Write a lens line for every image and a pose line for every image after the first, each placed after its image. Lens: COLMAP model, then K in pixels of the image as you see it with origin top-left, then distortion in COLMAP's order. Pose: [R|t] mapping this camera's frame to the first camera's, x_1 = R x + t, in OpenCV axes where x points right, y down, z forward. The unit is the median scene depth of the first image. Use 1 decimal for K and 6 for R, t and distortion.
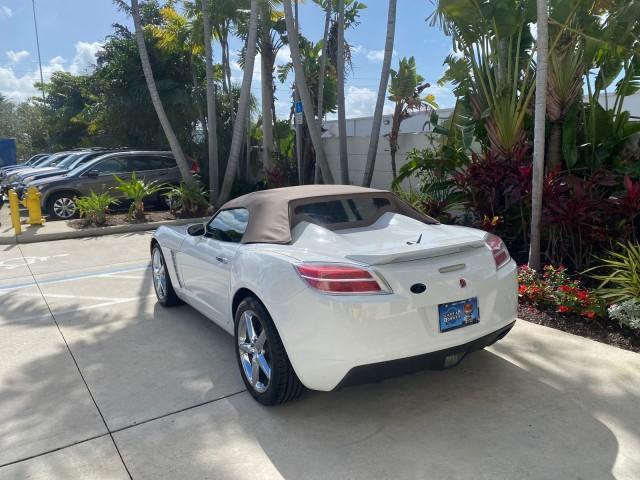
lens RADIAL K [[504.5, 0, 317.6], [0, 504.5, 229.8], [0, 0, 1]] dist [0.009677, -0.005266]
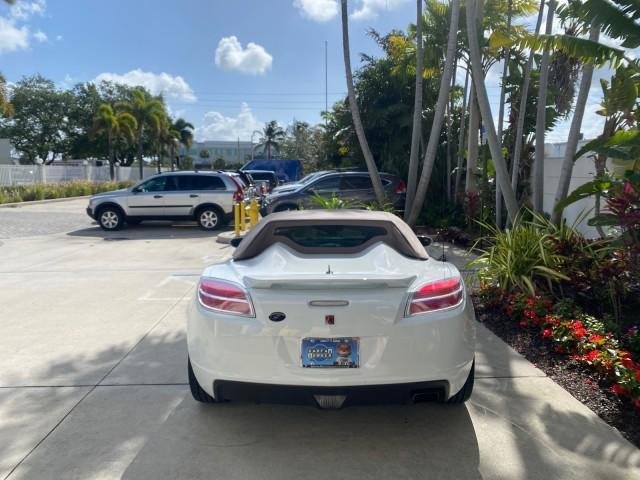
lens RADIAL K [[502.4, 0, 322.8], [0, 502.4, 239.7], [0, 0, 1]] dist [0.005764, -0.049021]
pose [[0.846635, 0.081025, -0.525969, 0.272644], [-0.090325, 0.995880, 0.008021, -0.017693], [0.524452, 0.040717, 0.850466, 0.071238]]
